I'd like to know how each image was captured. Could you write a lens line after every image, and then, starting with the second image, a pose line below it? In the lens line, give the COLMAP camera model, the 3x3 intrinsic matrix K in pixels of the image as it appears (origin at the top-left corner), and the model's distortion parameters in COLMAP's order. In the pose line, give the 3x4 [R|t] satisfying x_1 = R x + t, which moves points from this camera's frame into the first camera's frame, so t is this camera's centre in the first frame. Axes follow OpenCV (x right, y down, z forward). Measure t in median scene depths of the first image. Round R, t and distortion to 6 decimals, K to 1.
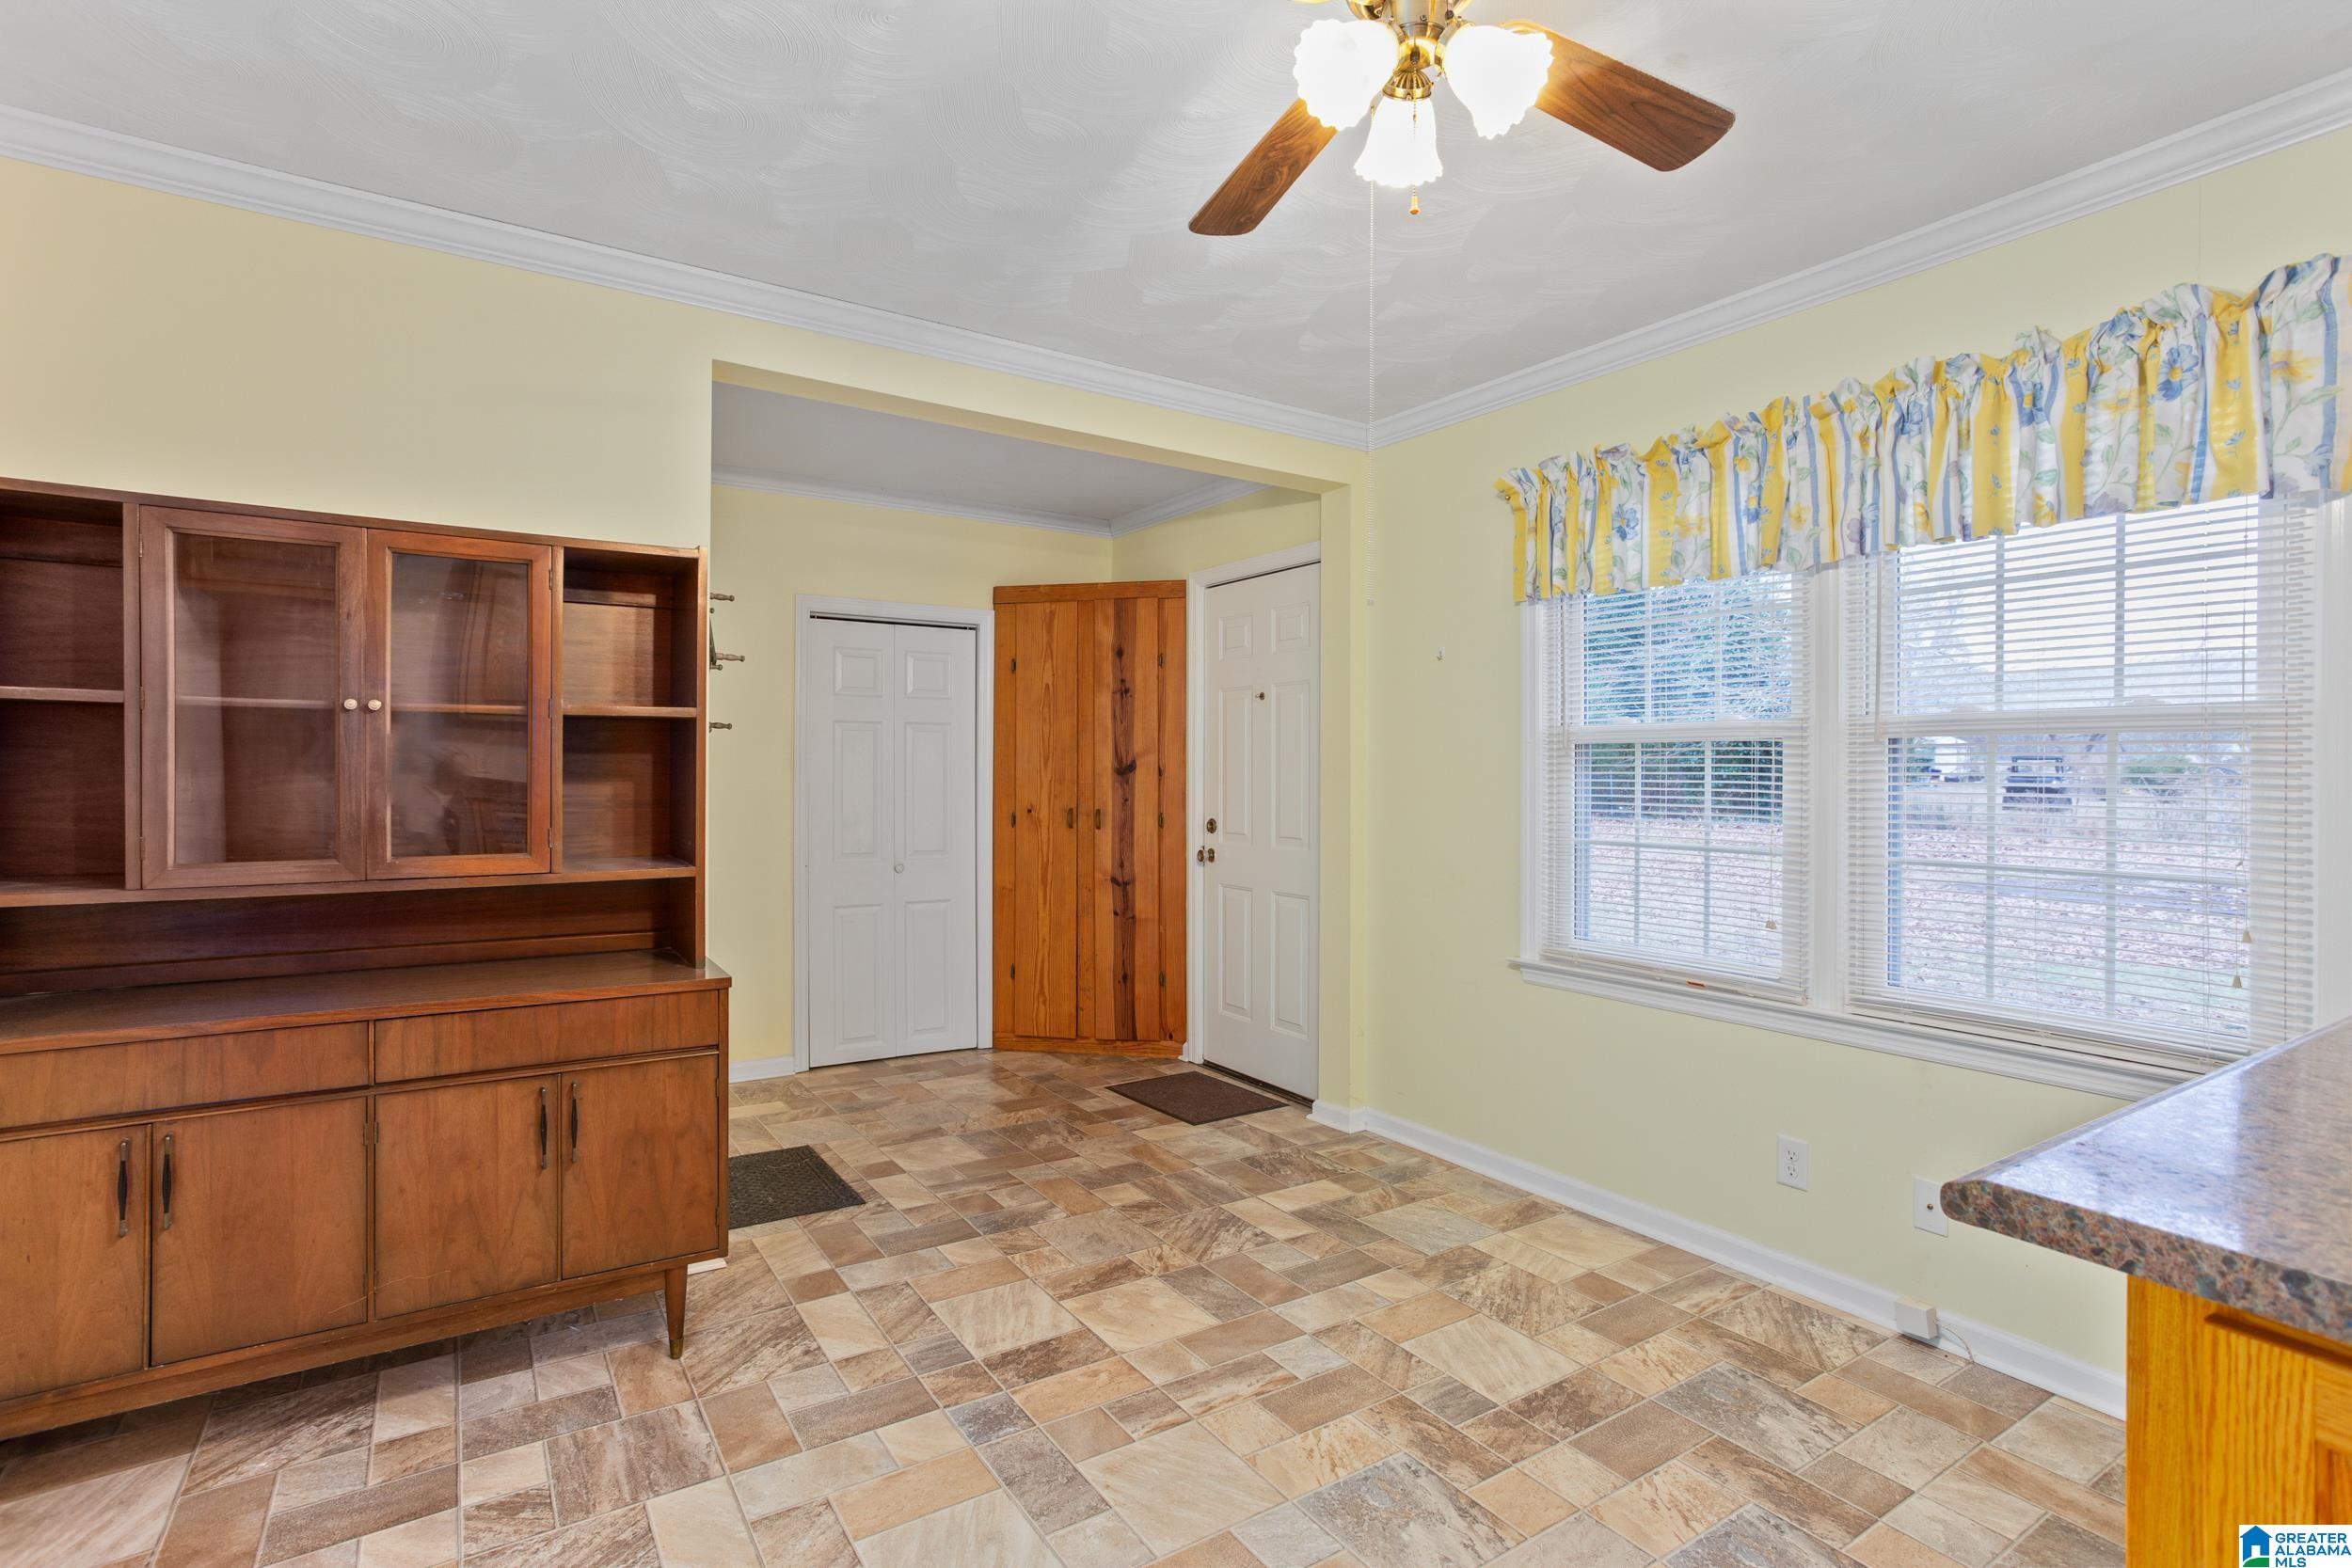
lens RADIAL K [[1141.3, 0, 1176.0], [0, 1141.3, 784.0], [0, 0, 1]] dist [-0.050445, 0.031573]
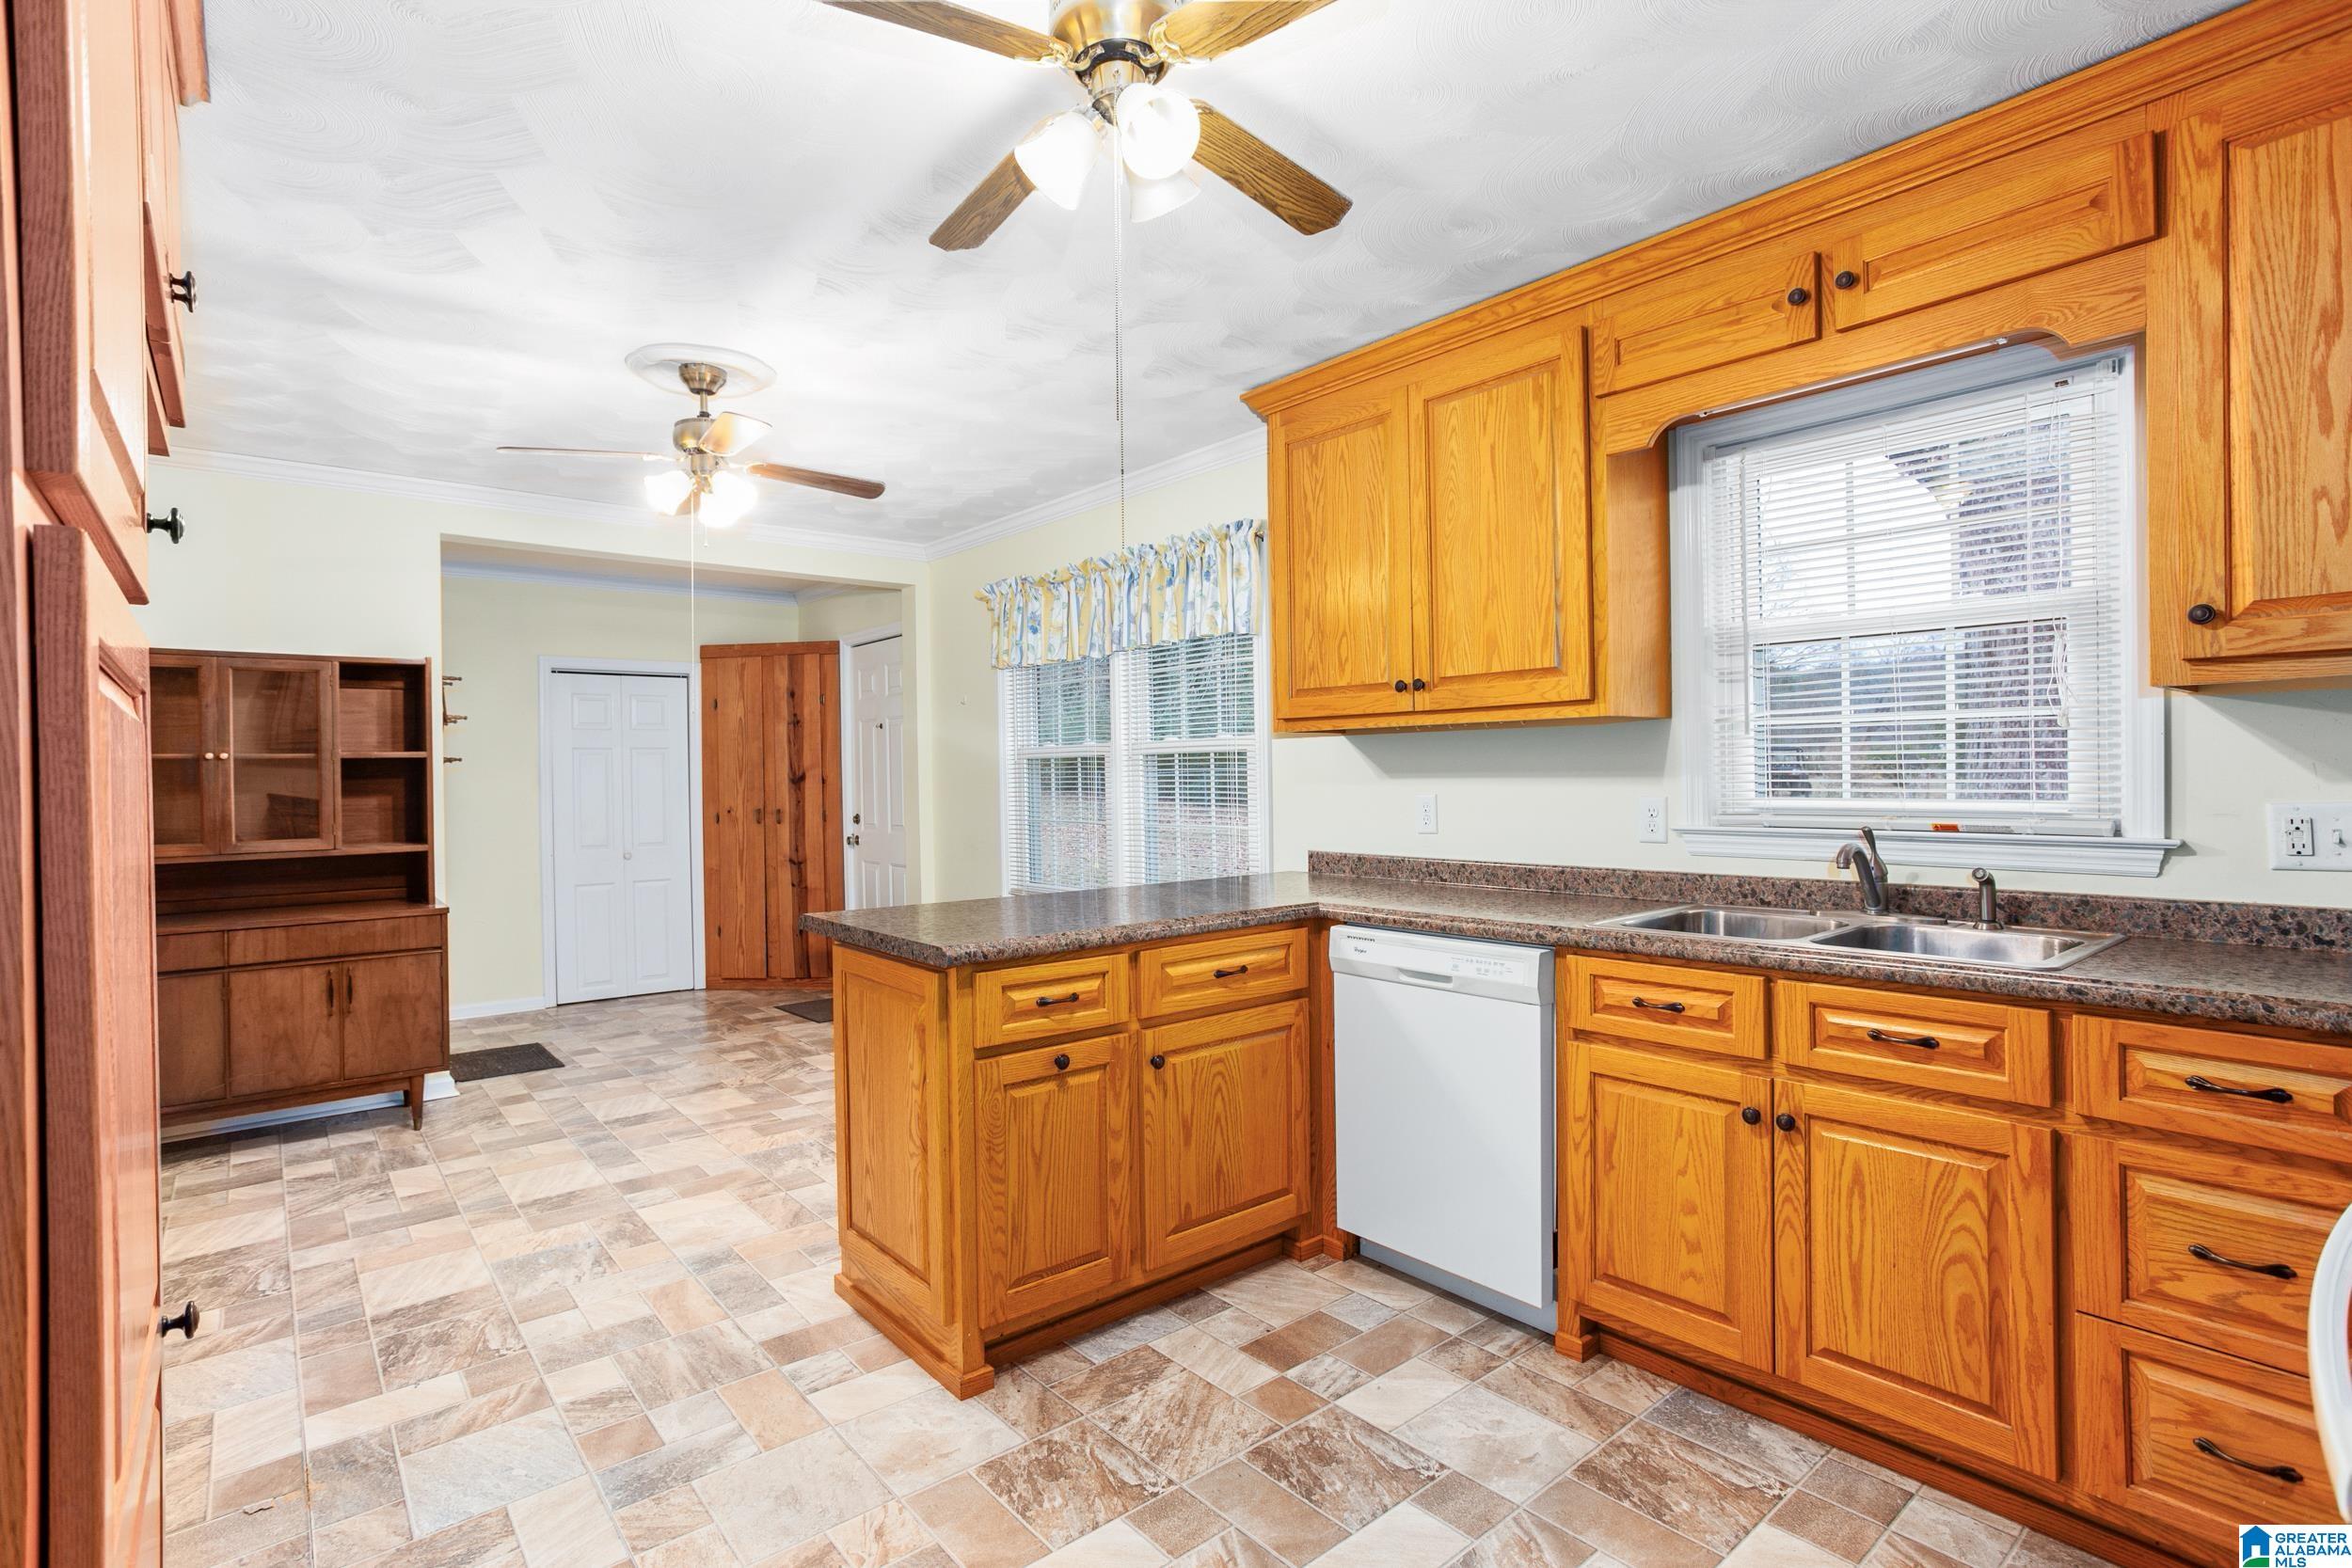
lens RADIAL K [[1141.3, 0, 1176.0], [0, 1141.3, 784.0], [0, 0, 1]] dist [-0.050445, 0.031573]
pose [[0.993486, -0.021578, 0.111893, 0.446510], [0.021842, 0.999761, -0.001141, 0.007167], [-0.111841, 0.003577, 0.993720, -0.708643]]
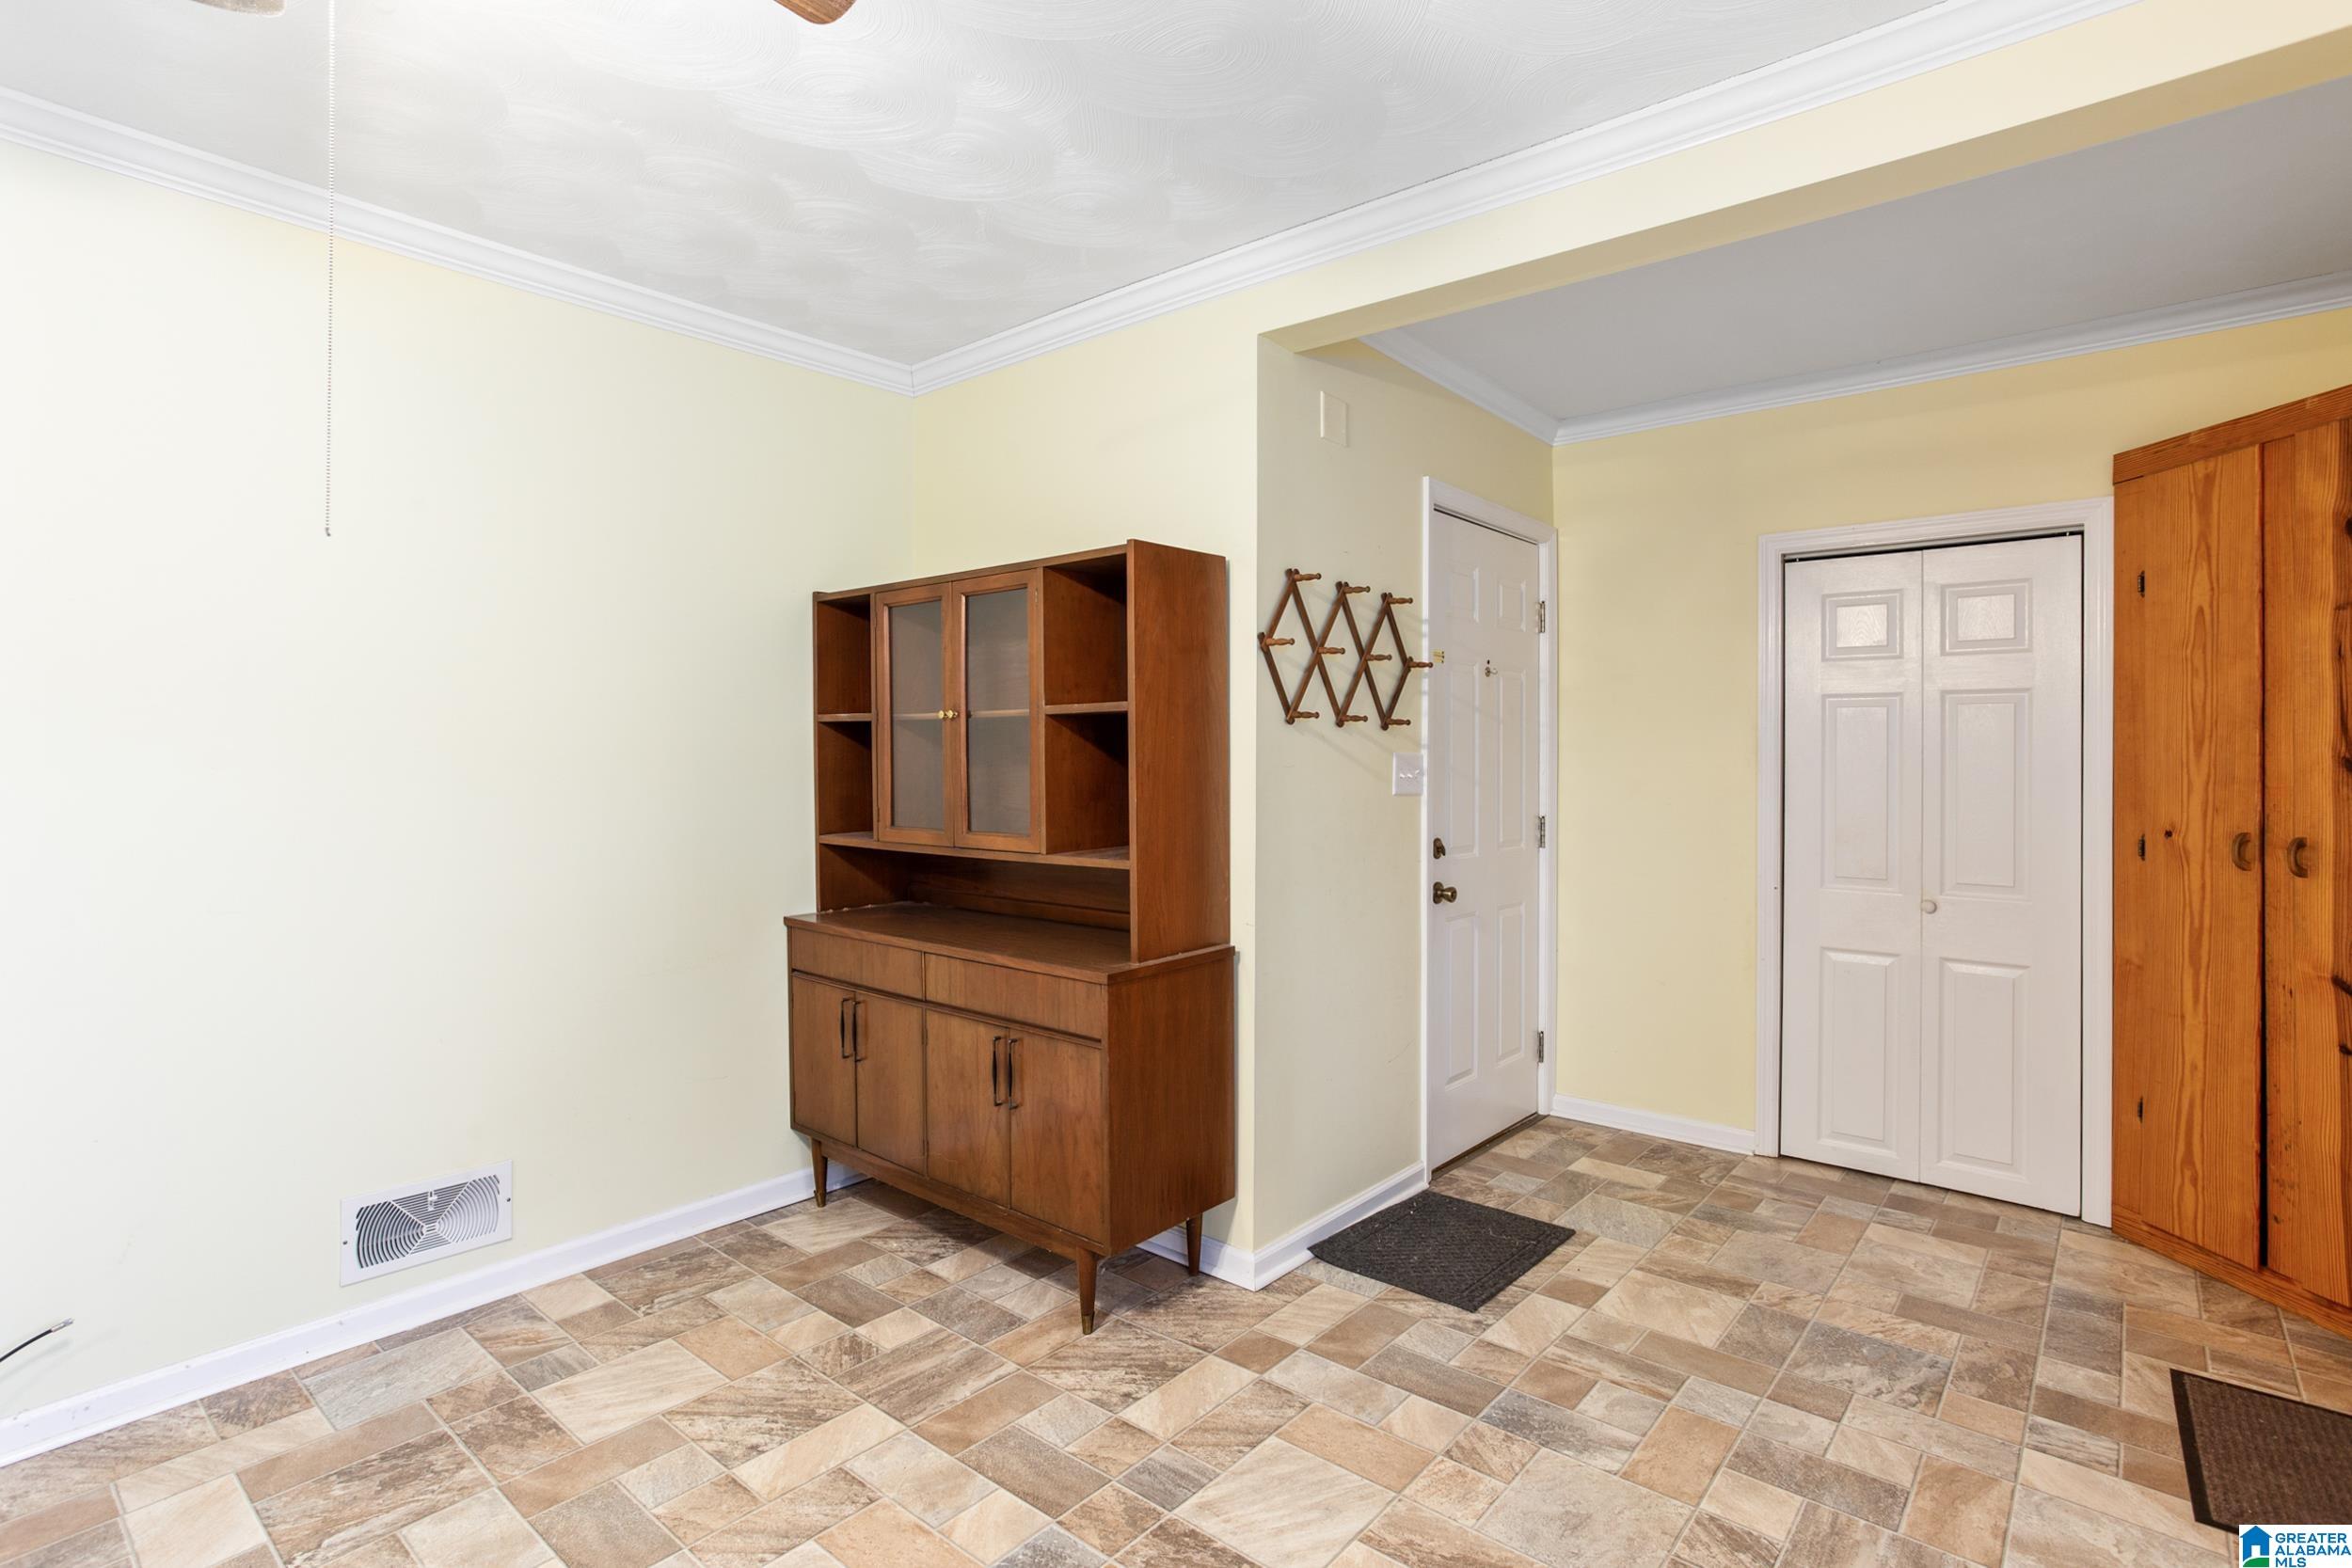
lens RADIAL K [[1154.9, 0, 1169.2], [0, 1154.9, 755.2], [0, 0, 1]] dist [-0.046565, 0.027252]
pose [[0.277911, -0.008540, -0.960569, 0.497117], [-0.010331, 0.999876, -0.011879, -0.006737], [0.960551, 0.013225, 0.277788, 0.653181]]
